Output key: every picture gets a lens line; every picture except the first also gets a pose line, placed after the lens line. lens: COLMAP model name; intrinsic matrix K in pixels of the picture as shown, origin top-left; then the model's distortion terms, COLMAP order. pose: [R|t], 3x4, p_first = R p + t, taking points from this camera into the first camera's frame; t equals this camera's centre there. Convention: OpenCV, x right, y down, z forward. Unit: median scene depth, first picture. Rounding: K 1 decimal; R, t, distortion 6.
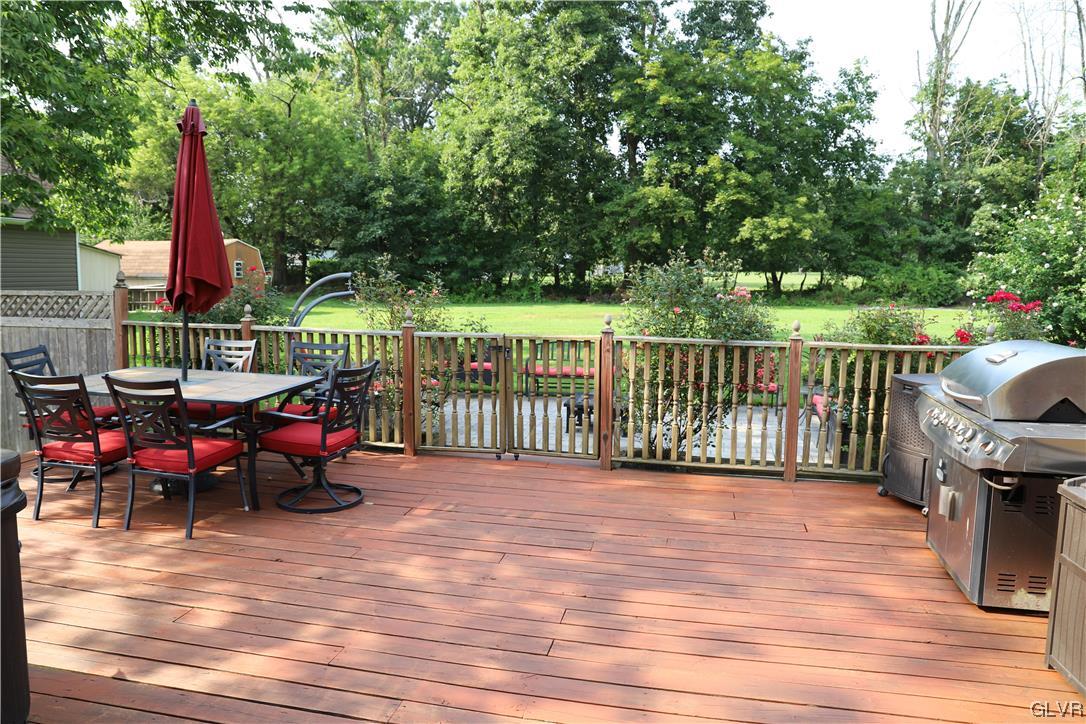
lens RADIAL K [[744.4, 0, 552.1], [0, 744.4, 355.7], [0, 0, 1]] dist [-0.118655, 0.077708]
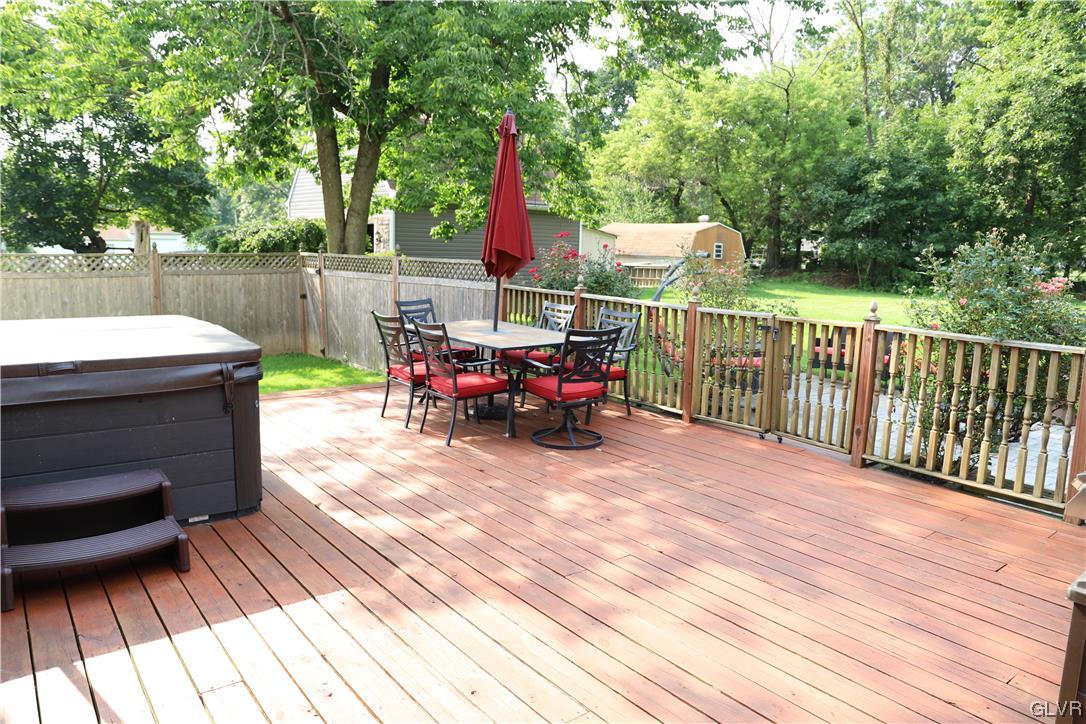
lens RADIAL K [[744.4, 0, 544.4], [0, 744.4, 369.9], [0, 0, 1]] dist [-0.118655, 0.077708]
pose [[0.773021, 0.112748, -0.624281, 0.334091], [-0.088703, 0.993622, 0.069616, 0.003028], [0.628148, 0.001561, 0.778092, 0.038108]]
